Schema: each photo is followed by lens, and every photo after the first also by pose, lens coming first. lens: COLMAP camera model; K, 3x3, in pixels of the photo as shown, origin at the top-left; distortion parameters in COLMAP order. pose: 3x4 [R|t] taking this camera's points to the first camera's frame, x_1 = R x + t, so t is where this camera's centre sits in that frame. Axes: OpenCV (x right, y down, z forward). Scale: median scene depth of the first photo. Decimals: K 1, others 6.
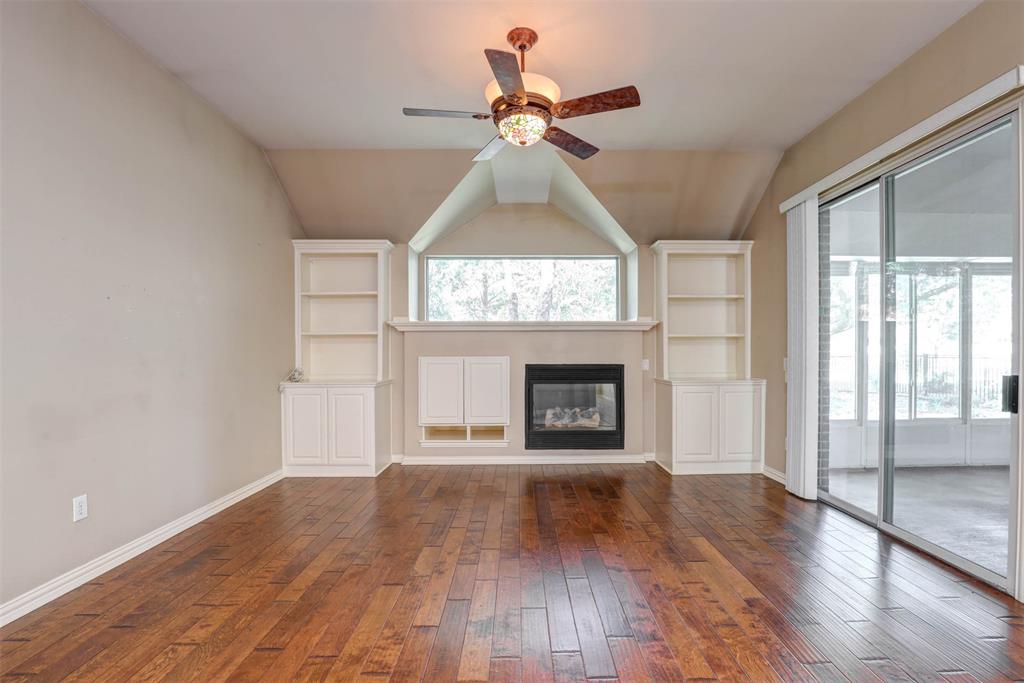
lens RADIAL K [[479.0, 0, 527.9], [0, 479.0, 361.3], [0, 0, 1]] dist [-0.023091, 0.000233]
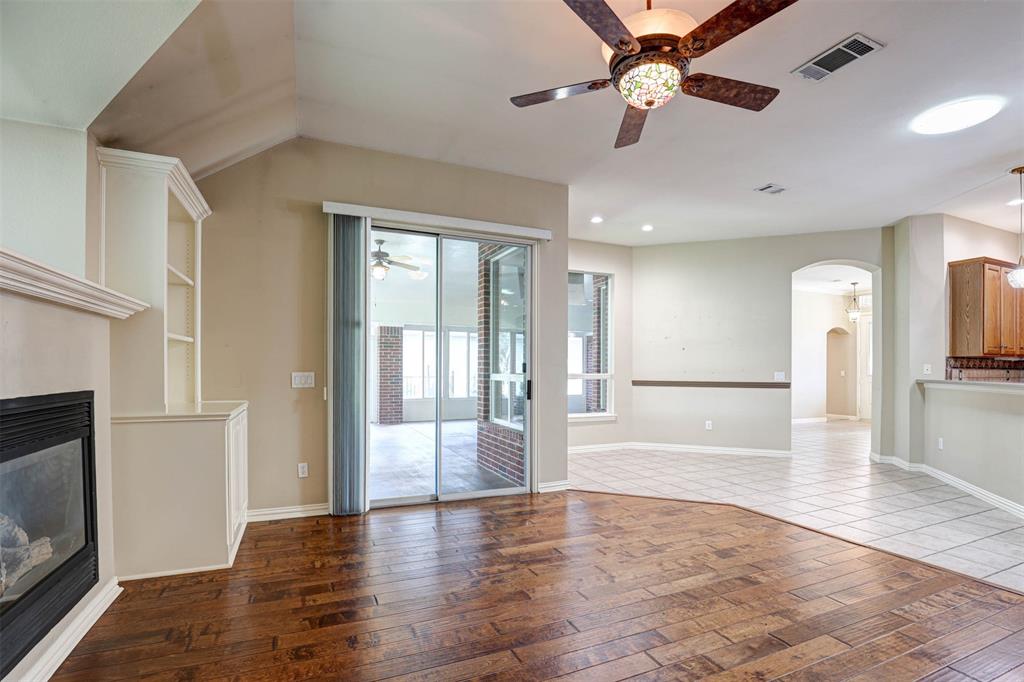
lens RADIAL K [[480.3, 0, 516.4], [0, 480.3, 363.3], [0, 0, 1]] dist [-0.026522, 0.001451]
pose [[-0.380891, 0.007224, 0.924592, -0.362770], [0.009415, 0.999948, -0.003934, -0.013993], [-0.924572, 0.007206, -0.380939, 0.829645]]
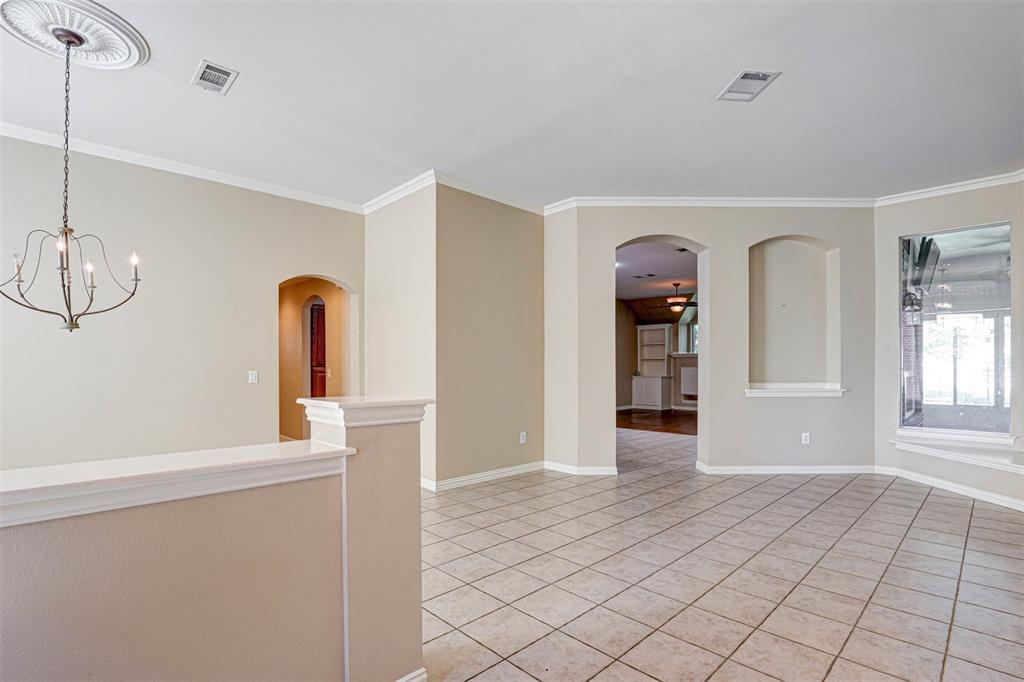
lens RADIAL K [[483.5, 0, 503.5], [0, 483.5, 374.4], [0, 0, 1]] dist [-0.023278, 0.001071]
pose [[0.665297, 0.011087, -0.746497, 1.073367], [-0.011873, 0.999920, 0.004270, 0.029333], [0.746485, 0.006022, 0.665375, -1.435924]]
